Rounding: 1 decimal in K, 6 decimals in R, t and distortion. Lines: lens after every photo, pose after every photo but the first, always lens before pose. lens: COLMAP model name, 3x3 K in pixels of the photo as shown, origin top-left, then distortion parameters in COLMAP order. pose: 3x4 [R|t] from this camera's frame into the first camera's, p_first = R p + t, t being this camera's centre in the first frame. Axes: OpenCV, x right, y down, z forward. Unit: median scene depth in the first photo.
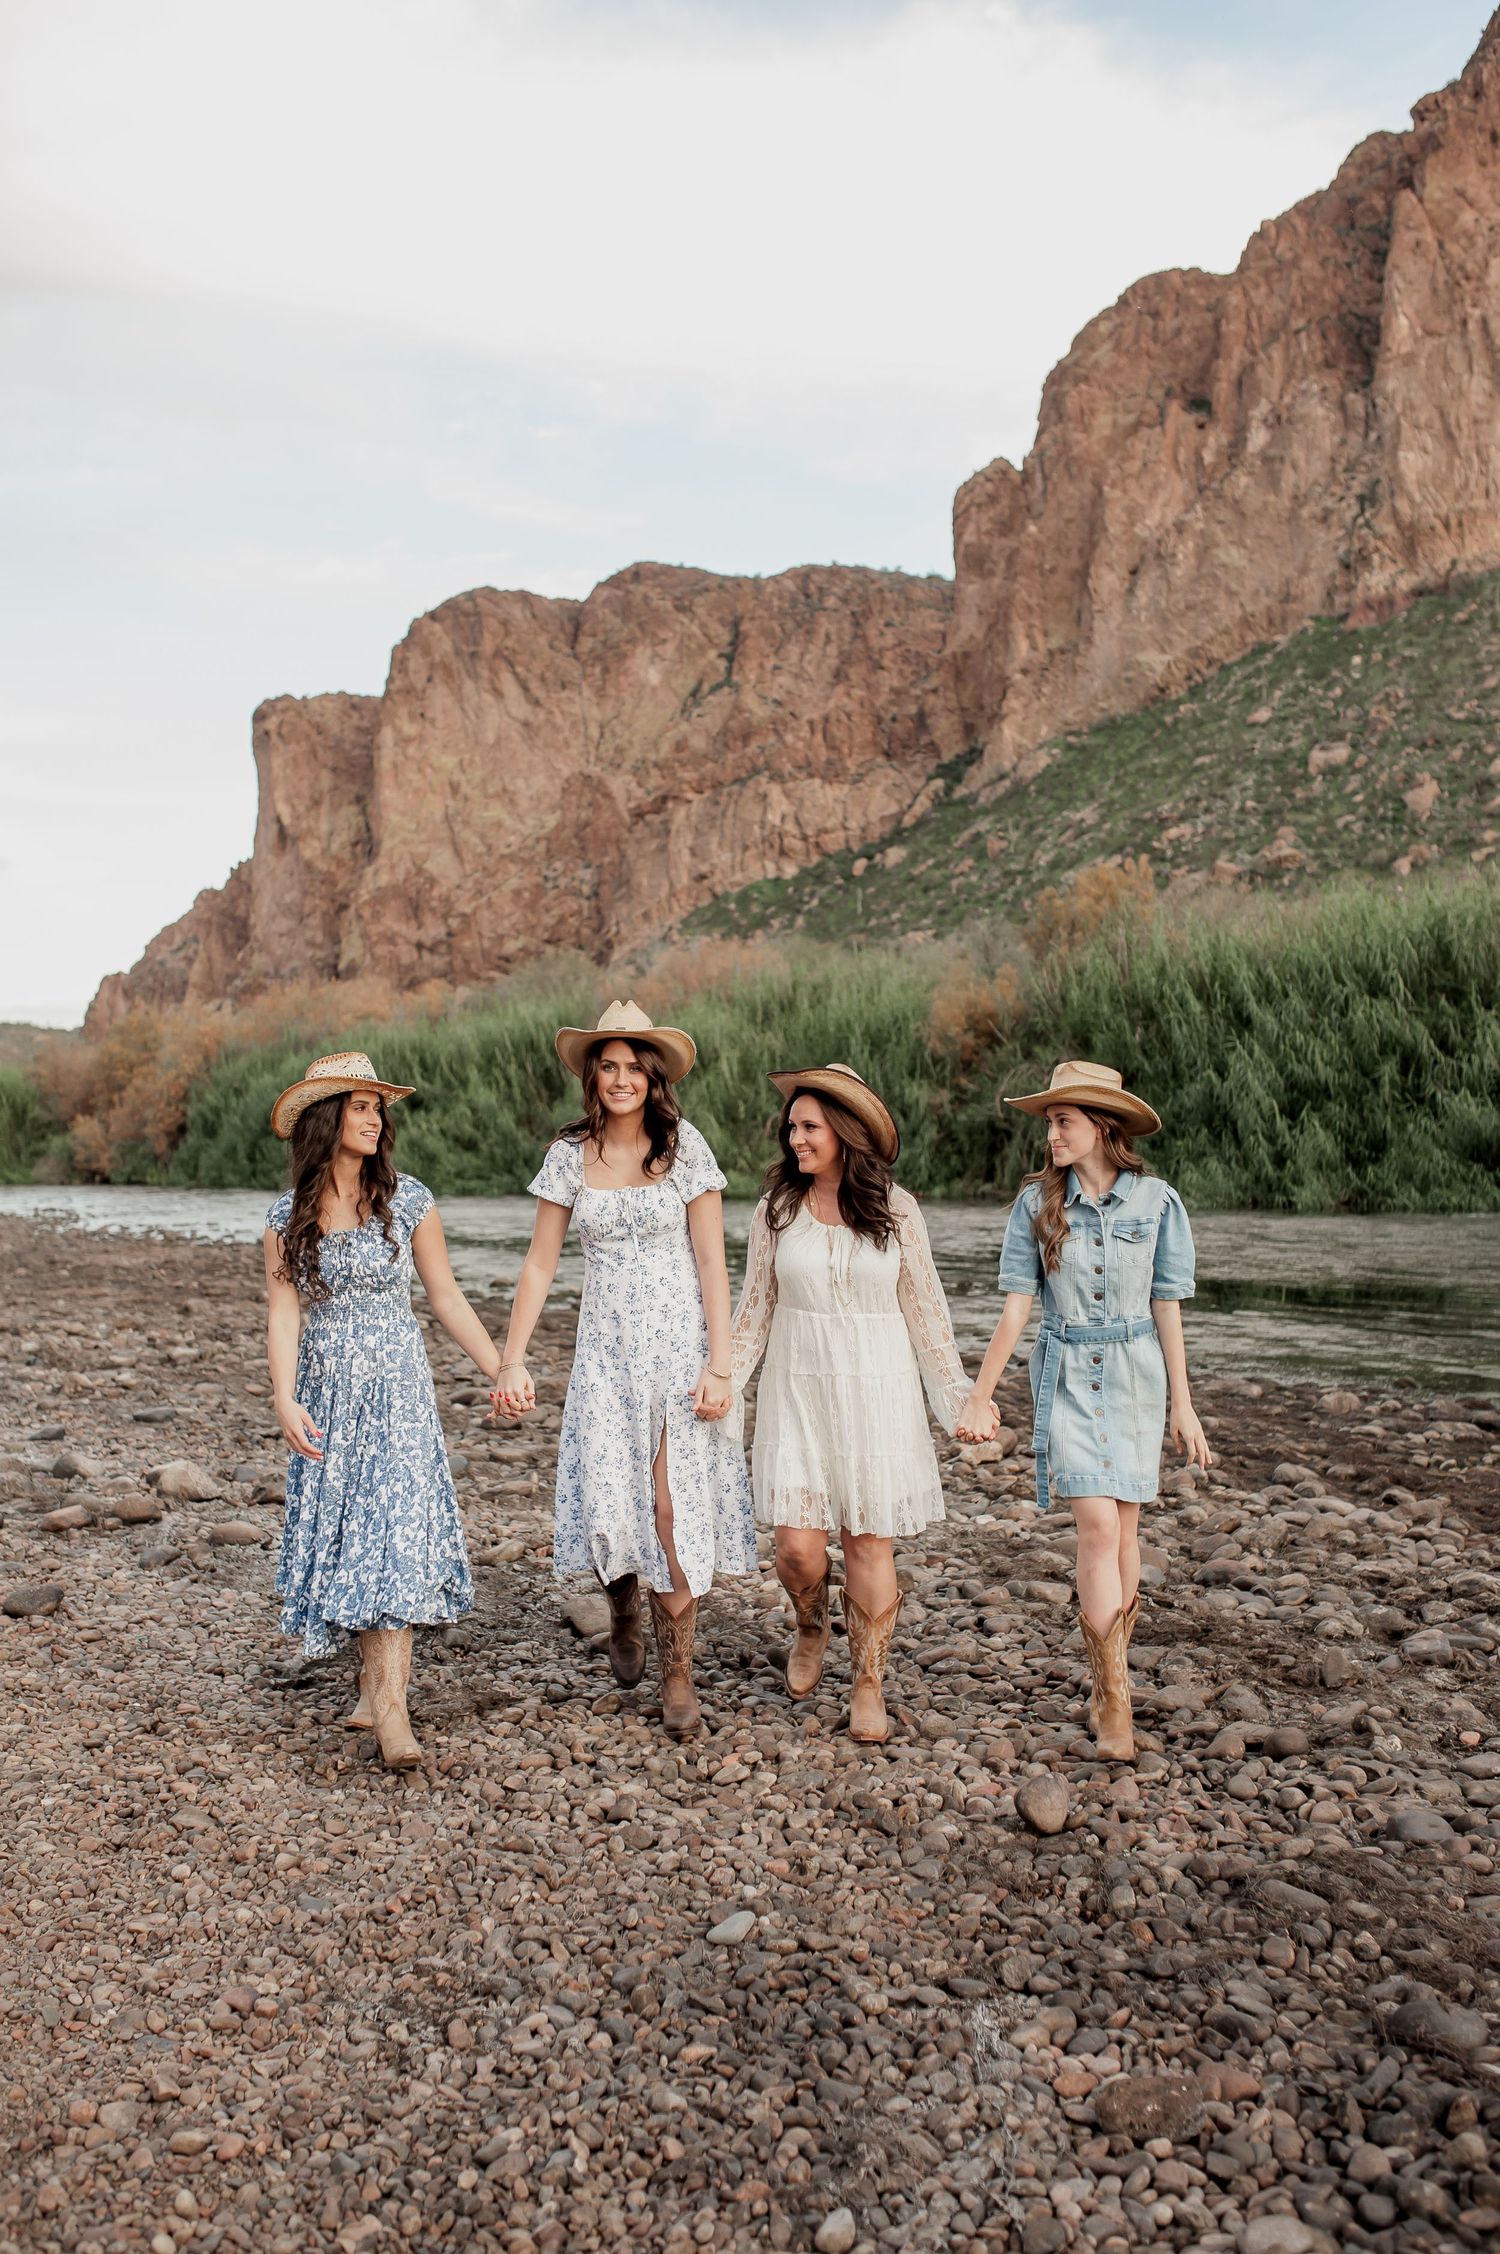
lens RADIAL K [[1998.3, 0, 759.6], [0, 1998.3, 1145.4], [0, 0, 1]] dist [-0.042246, 0.014974]
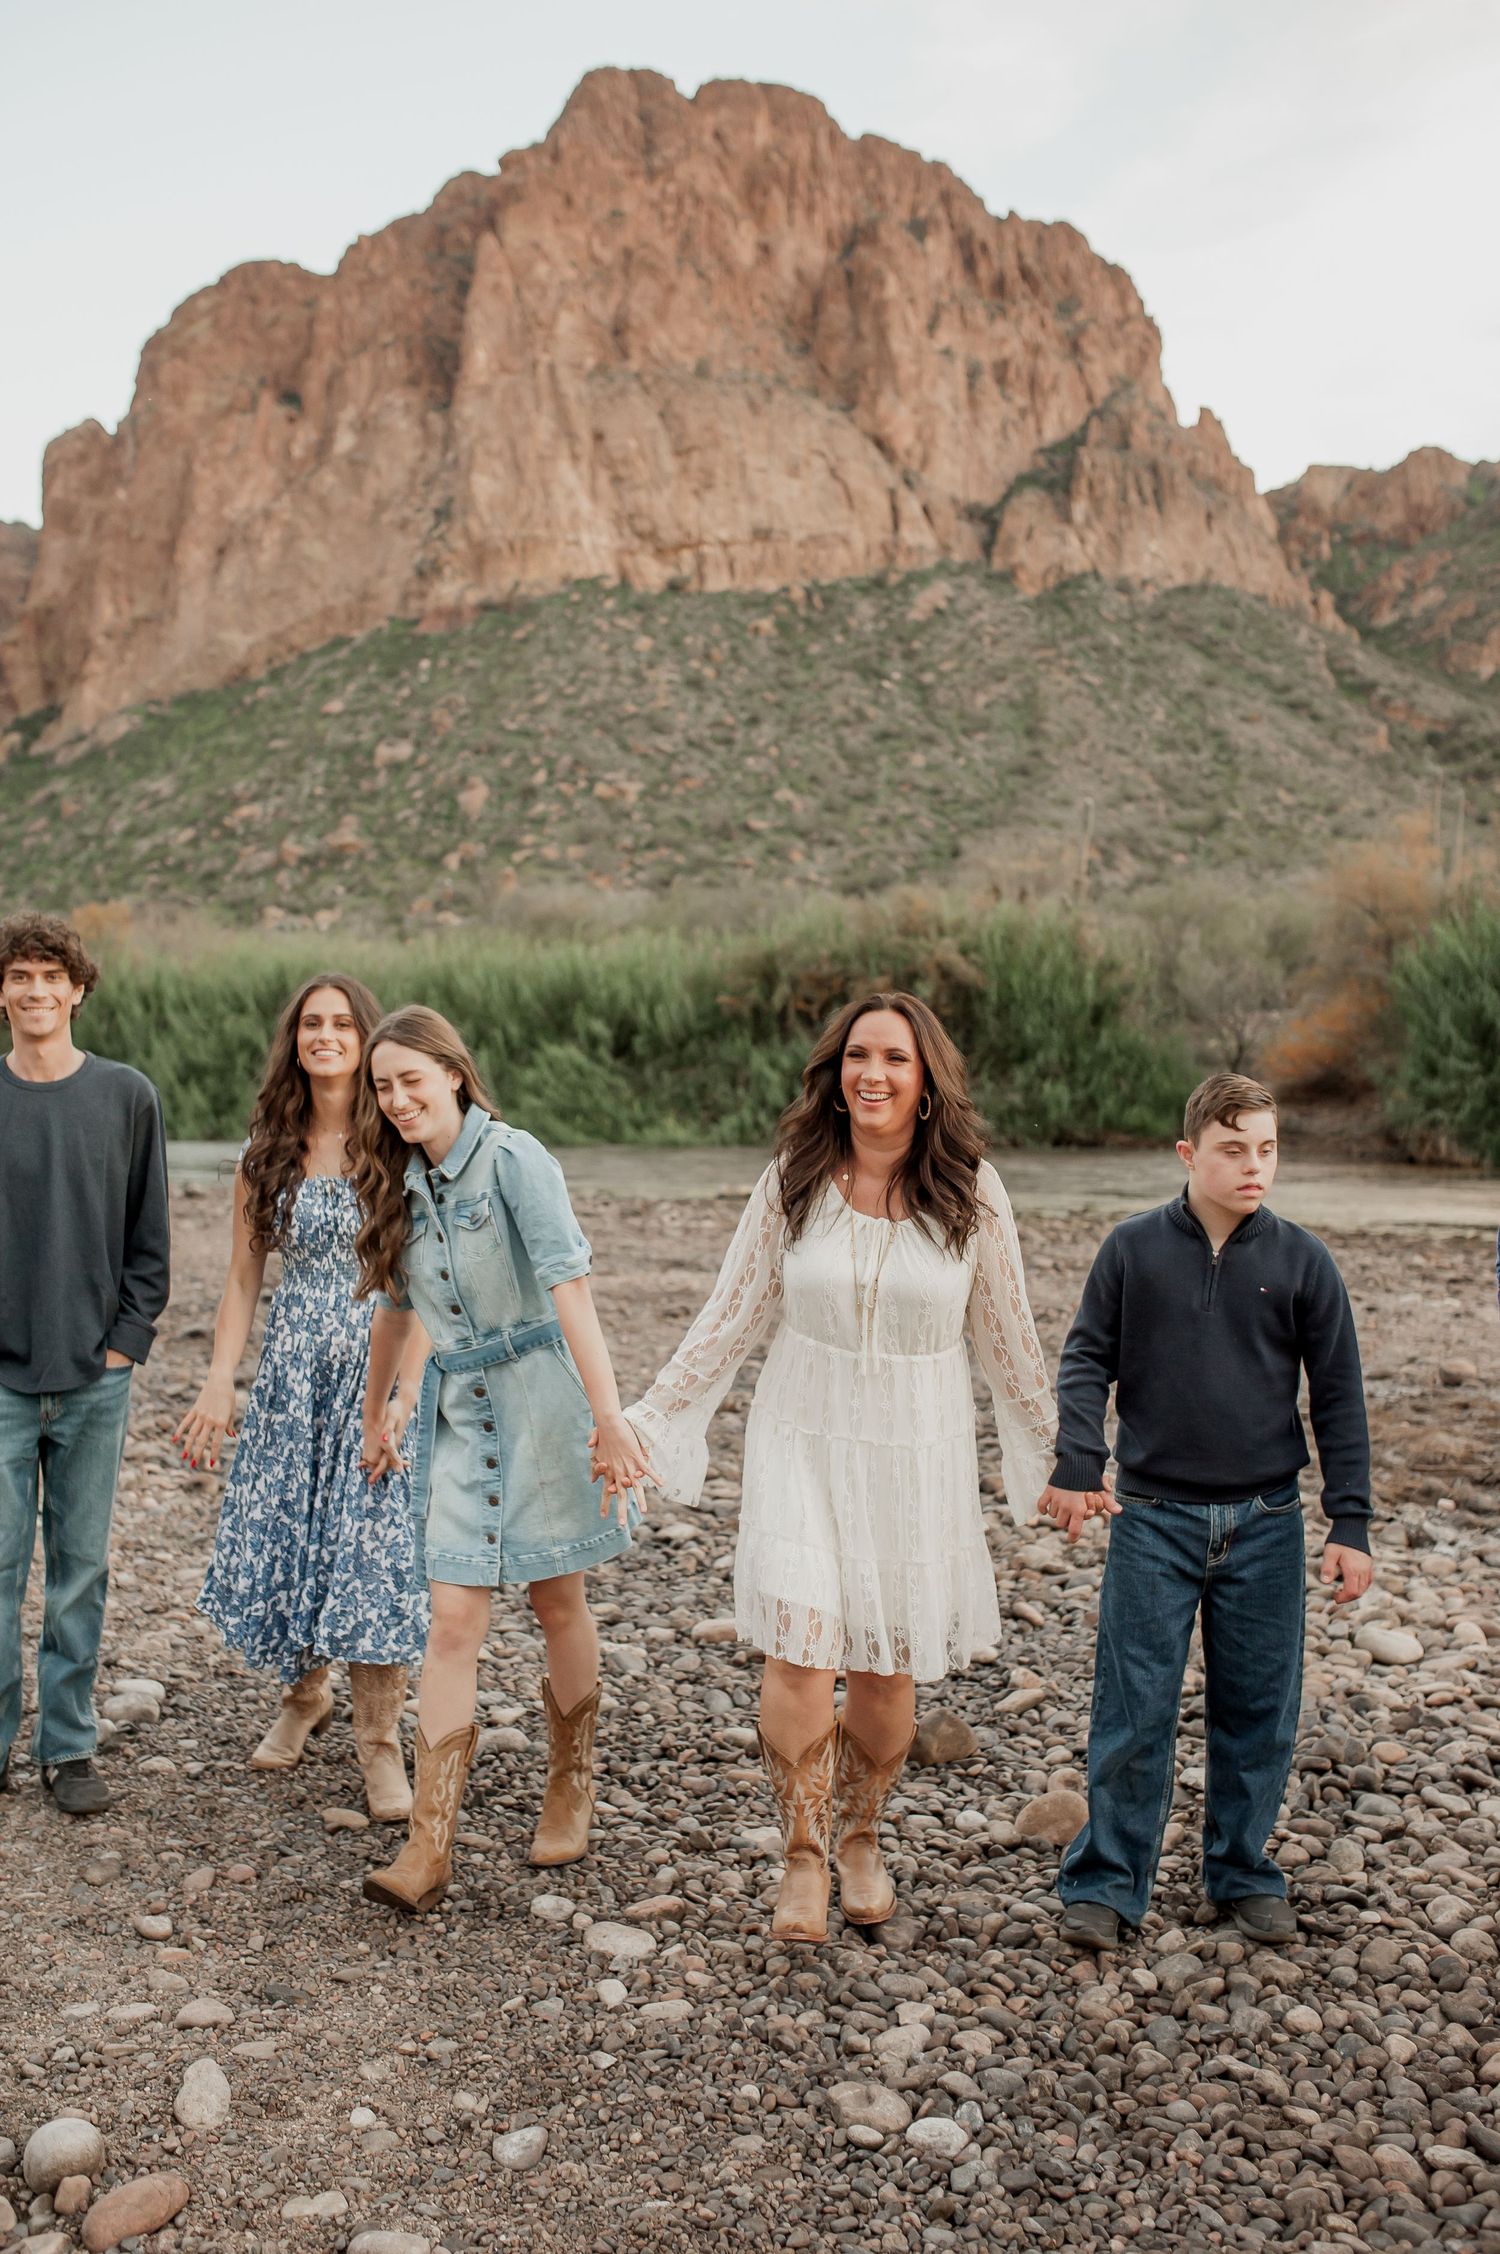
lens RADIAL K [[2184.2, 0, 762.3], [0, 2184.2, 1133.2], [0, 0, 1]] dist [-0.052102, 0.063697]
pose [[0.913277, 0.027735, 0.406395, -0.004433], [-0.031396, 0.999504, 0.002342, 0.001171], [-0.406128, -0.014898, 0.913695, -0.147945]]
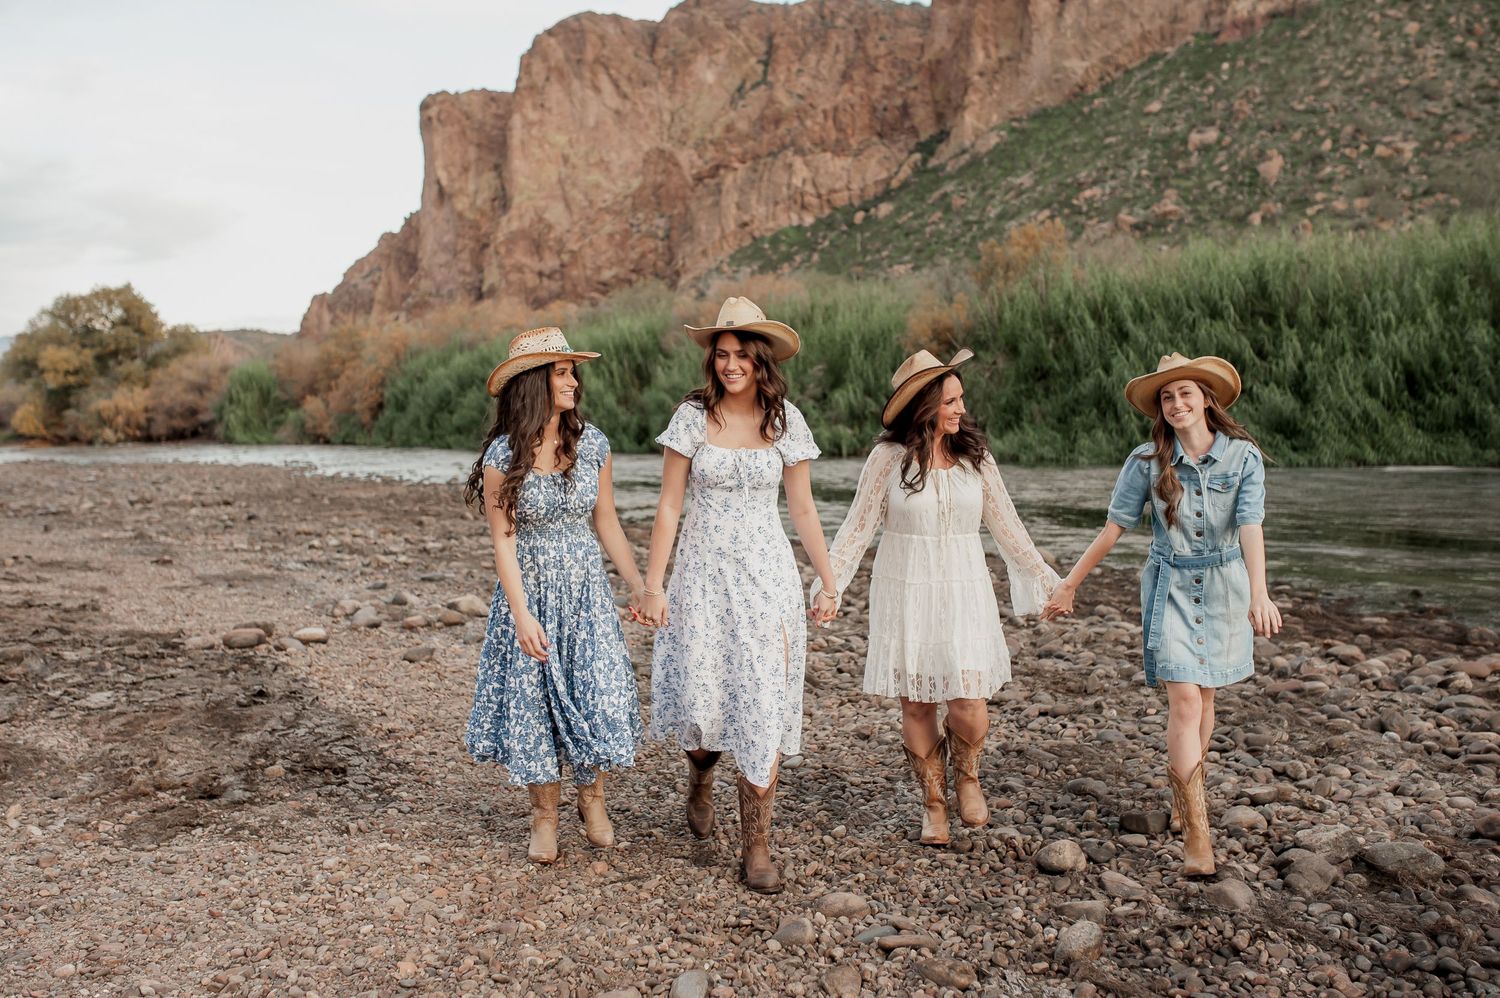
lens RADIAL K [[1453.5, 0, 750.0], [0, 1453.5, 499.0], [0, 0, 1]] dist [-0.052102, 0.063697]
pose [[0.999703, 0.006728, -0.023412, -0.000482], [-0.005437, 0.998485, 0.054762, 0.000058], [0.023745, -0.054619, 0.998225, -0.011688]]
